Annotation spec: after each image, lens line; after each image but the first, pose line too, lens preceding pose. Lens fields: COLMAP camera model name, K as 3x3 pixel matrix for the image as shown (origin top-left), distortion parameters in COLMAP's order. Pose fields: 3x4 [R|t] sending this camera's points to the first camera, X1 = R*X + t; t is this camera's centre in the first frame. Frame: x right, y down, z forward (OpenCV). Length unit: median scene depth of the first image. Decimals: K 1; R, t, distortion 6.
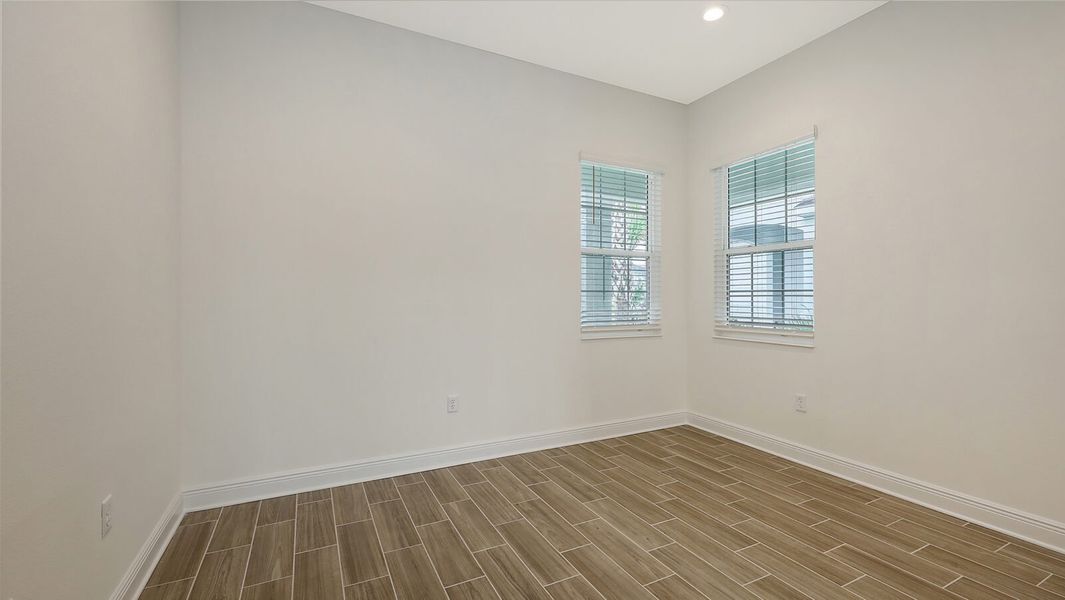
lens RADIAL K [[427.9, 0, 523.8], [0, 427.9, 294.9], [0, 0, 1]] dist [0.006484, -0.002165]
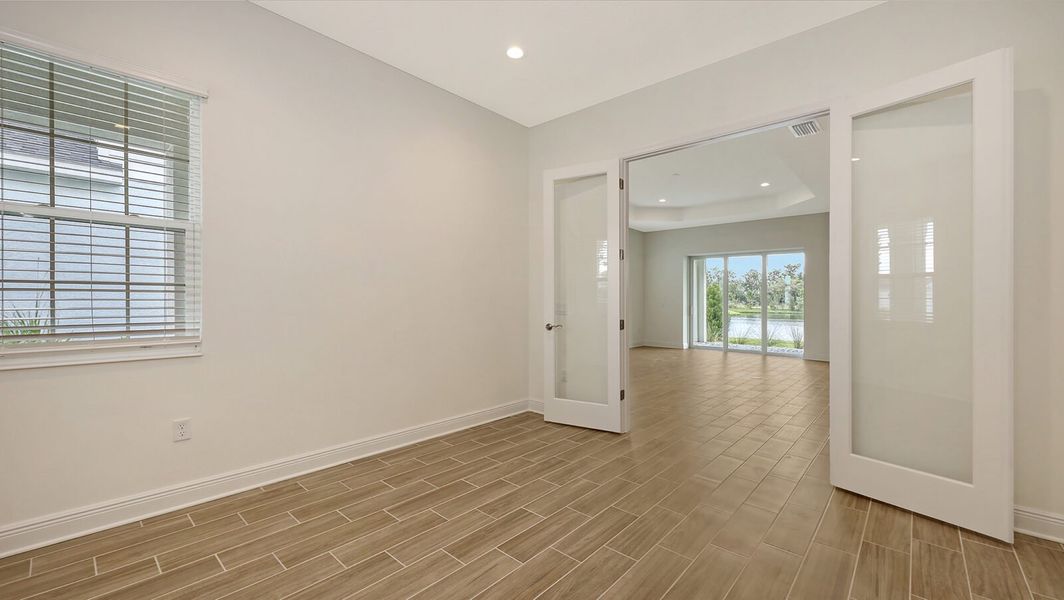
lens RADIAL K [[427.5, 0, 543.5], [0, 427.5, 294.3], [0, 0, 1]] dist [0.006484, -0.002165]
pose [[-0.357006, -0.003472, 0.934096, -0.312911], [-0.014277, 0.999897, -0.001740, -0.000634], [-0.933993, -0.013958, -0.357019, 0.676571]]
